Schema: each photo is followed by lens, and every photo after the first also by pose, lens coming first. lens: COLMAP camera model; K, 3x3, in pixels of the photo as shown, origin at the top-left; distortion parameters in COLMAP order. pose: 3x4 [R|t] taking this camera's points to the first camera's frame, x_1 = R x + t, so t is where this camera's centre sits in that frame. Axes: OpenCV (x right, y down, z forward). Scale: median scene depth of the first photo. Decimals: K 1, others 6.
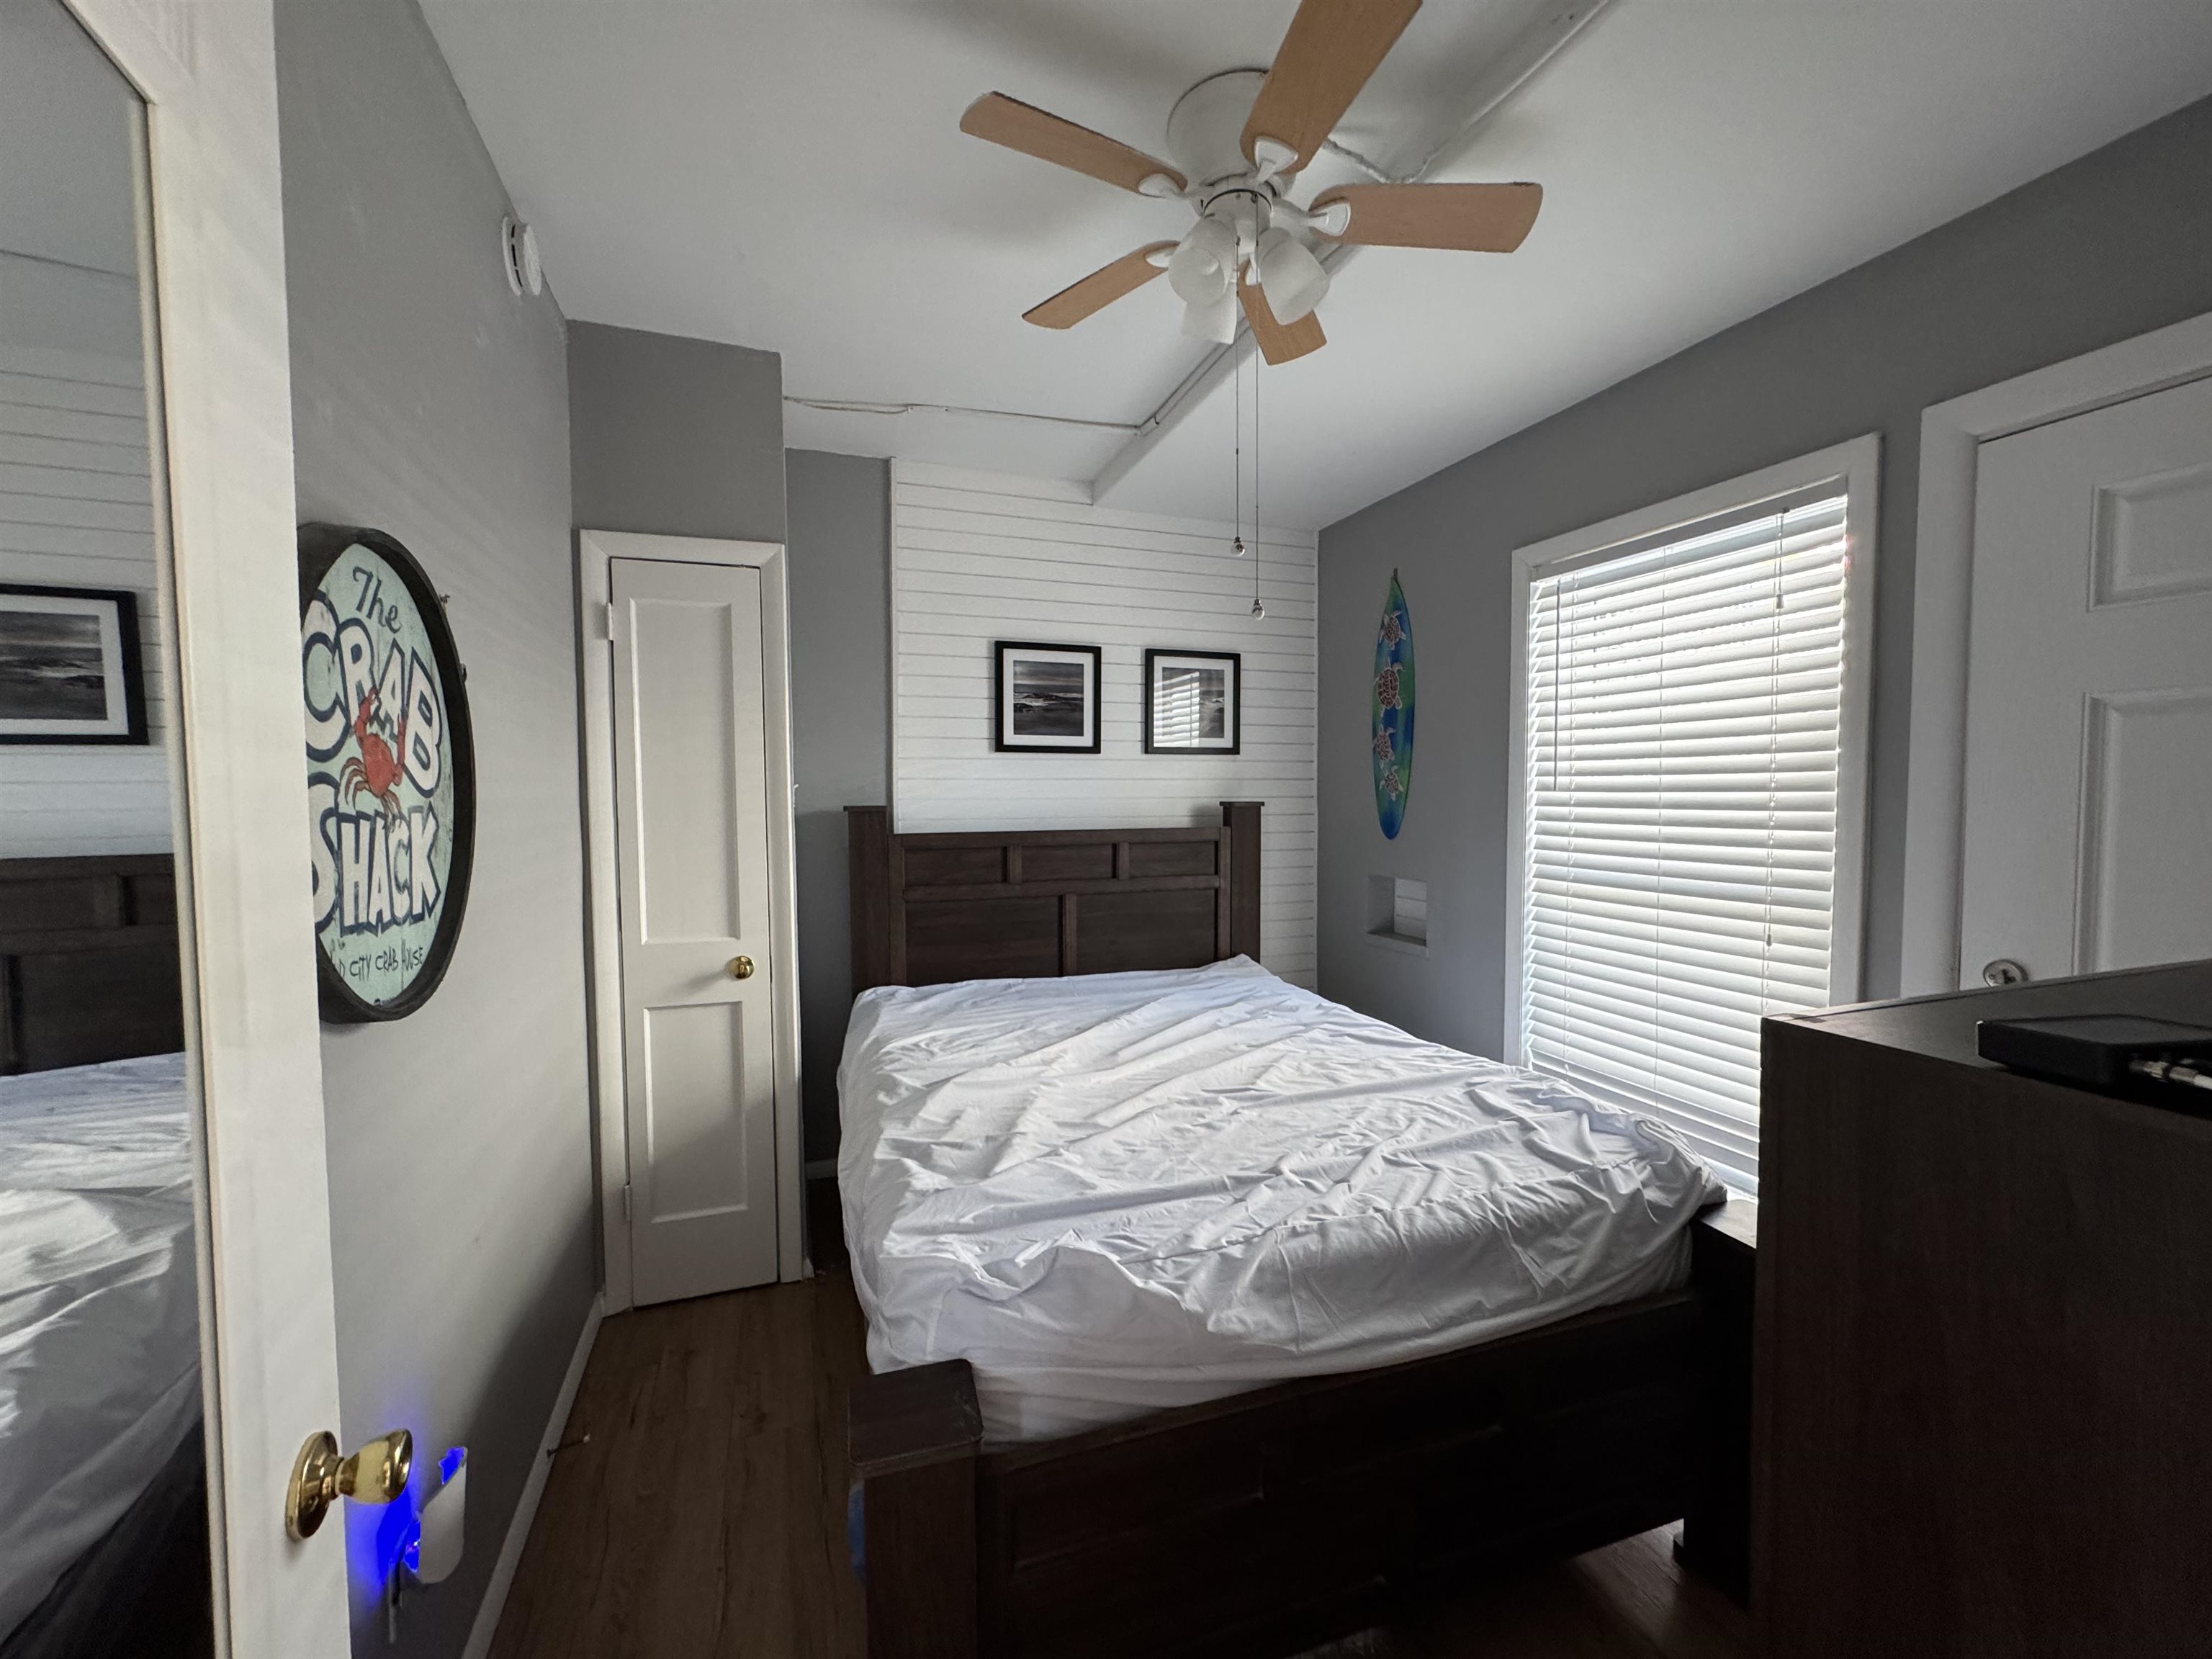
lens RADIAL K [[882.2, 0, 1091.1], [0, 882.2, 834.8], [0, 0, 1]] dist [-0.003909, 0.001485]
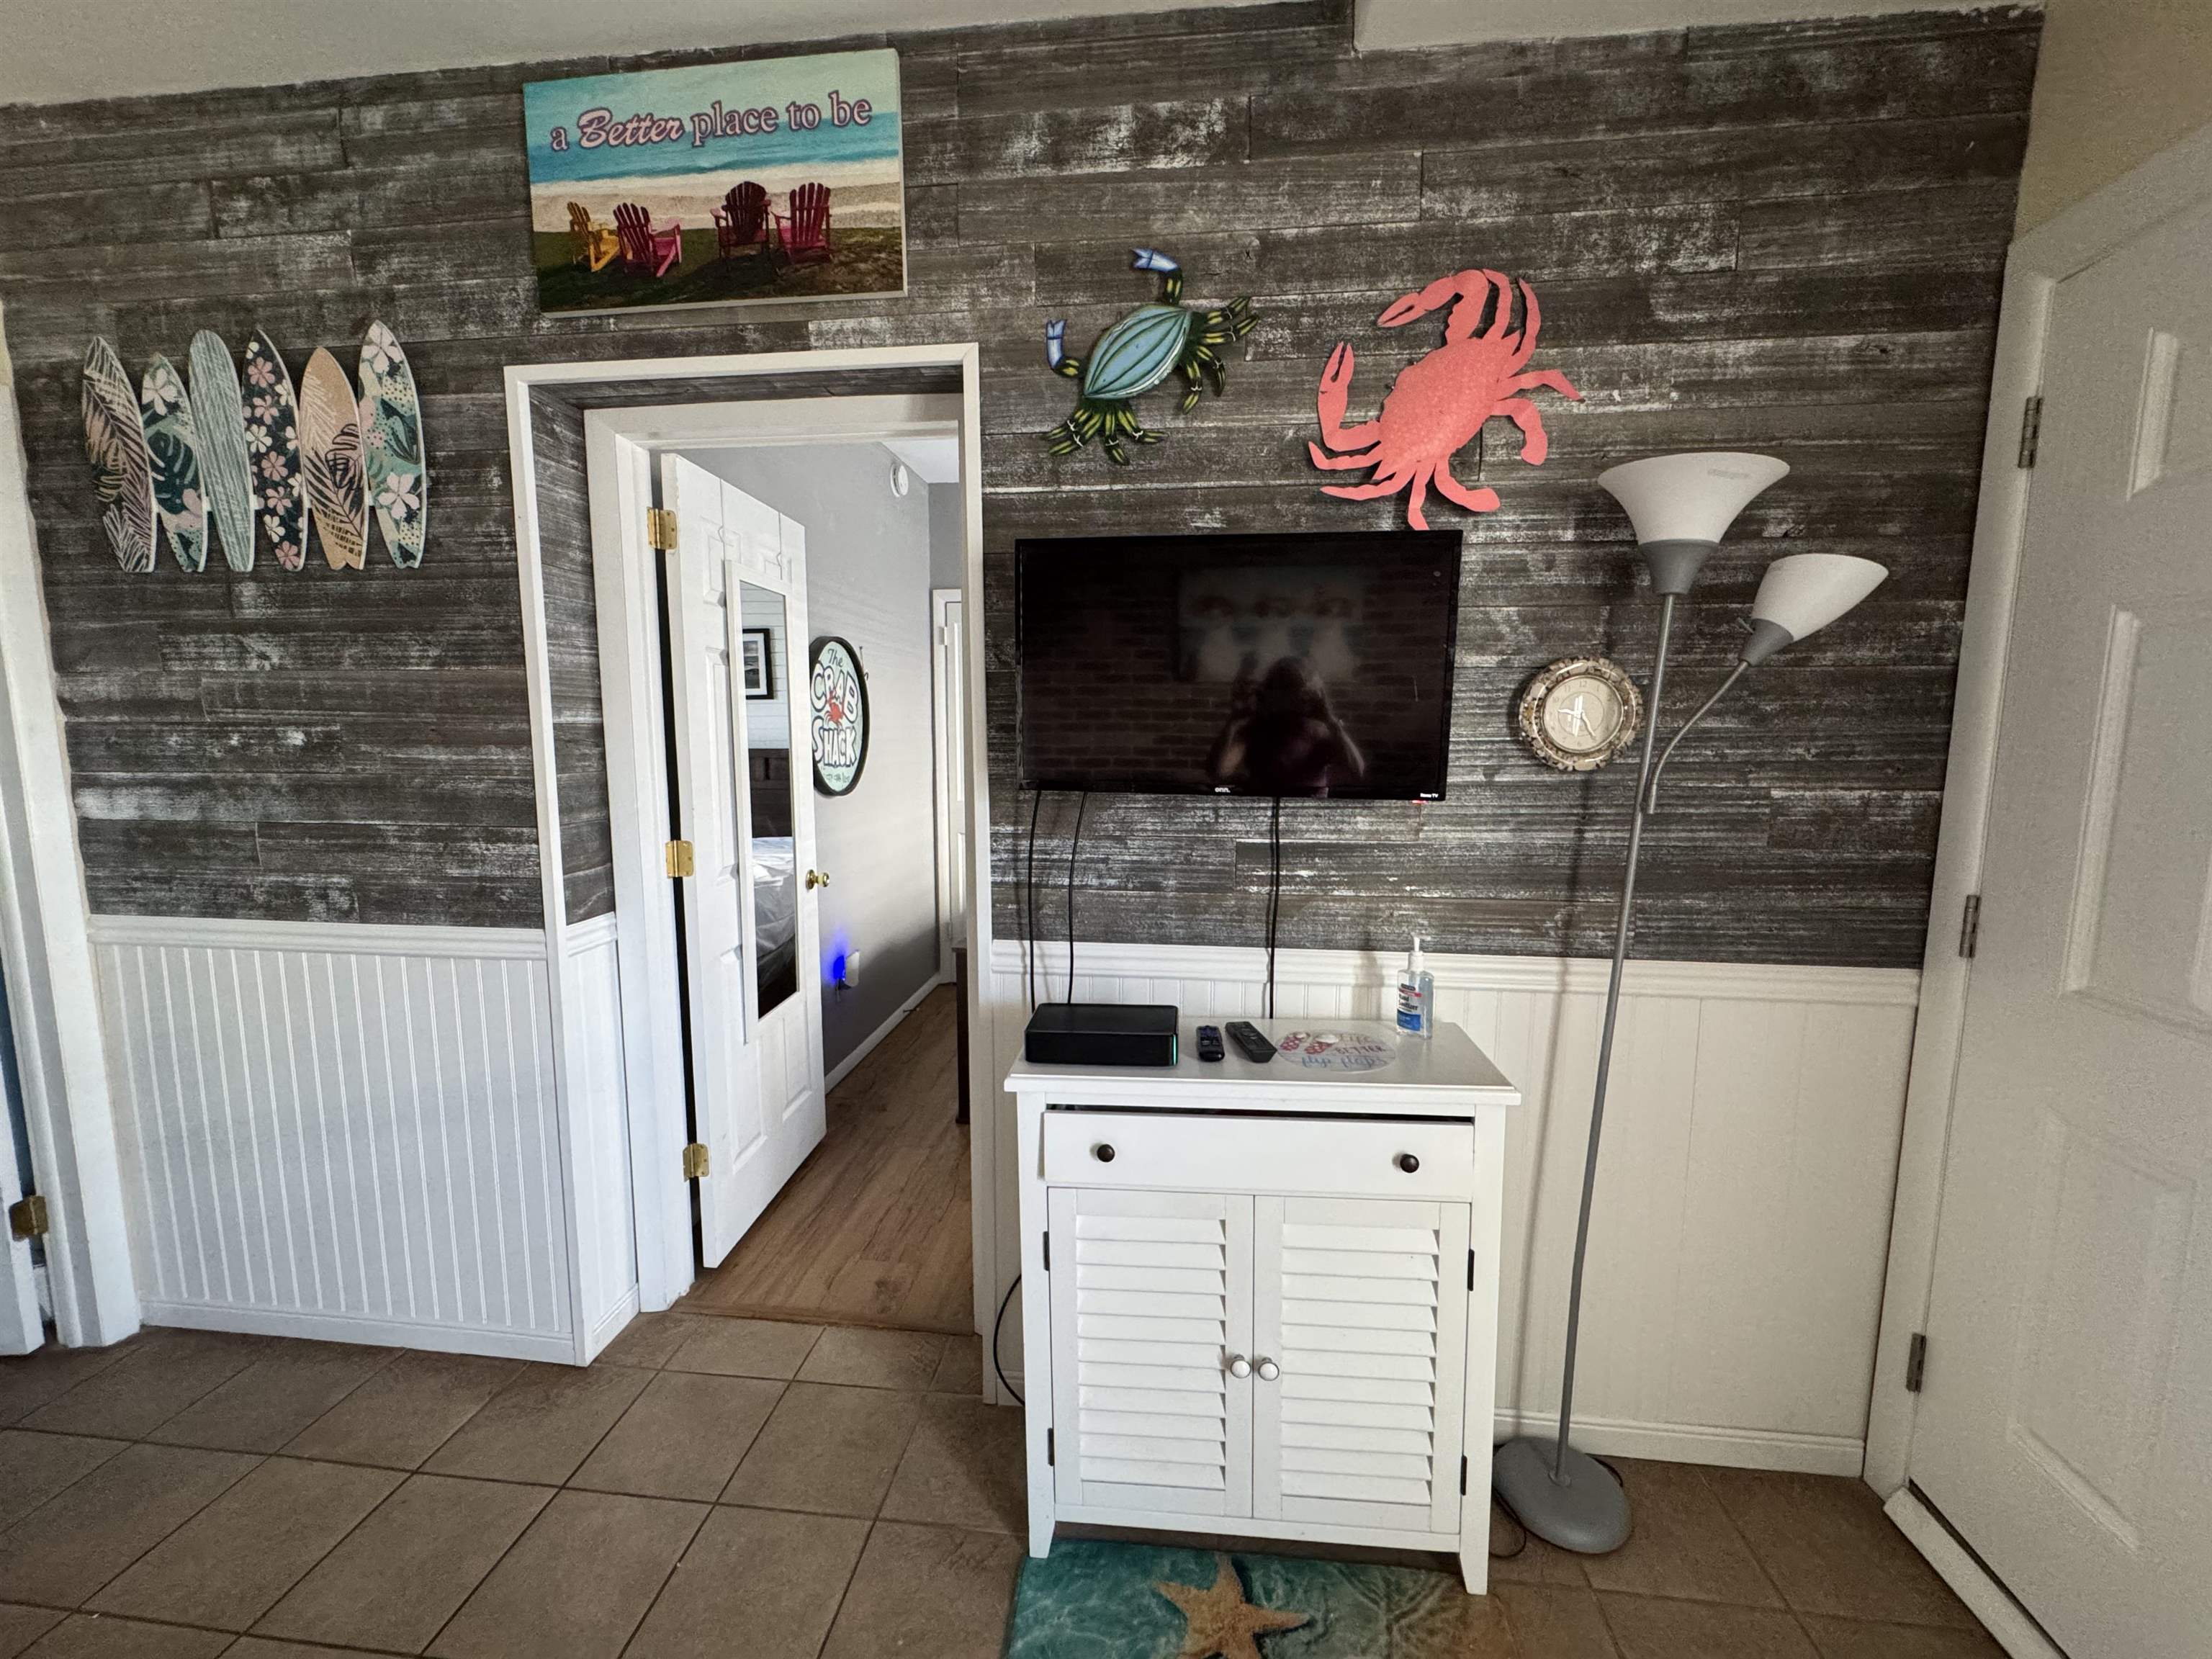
lens RADIAL K [[882.2, 0, 1108.7], [0, 882.2, 832.3], [0, 0, 1]] dist [-0.003909, 0.001485]
pose [[0.902218, 0.060338, -0.427038, 1.266300], [-0.029243, 0.996445, 0.079010, 0.059432], [0.430287, -0.058797, 0.900775, -1.262078]]
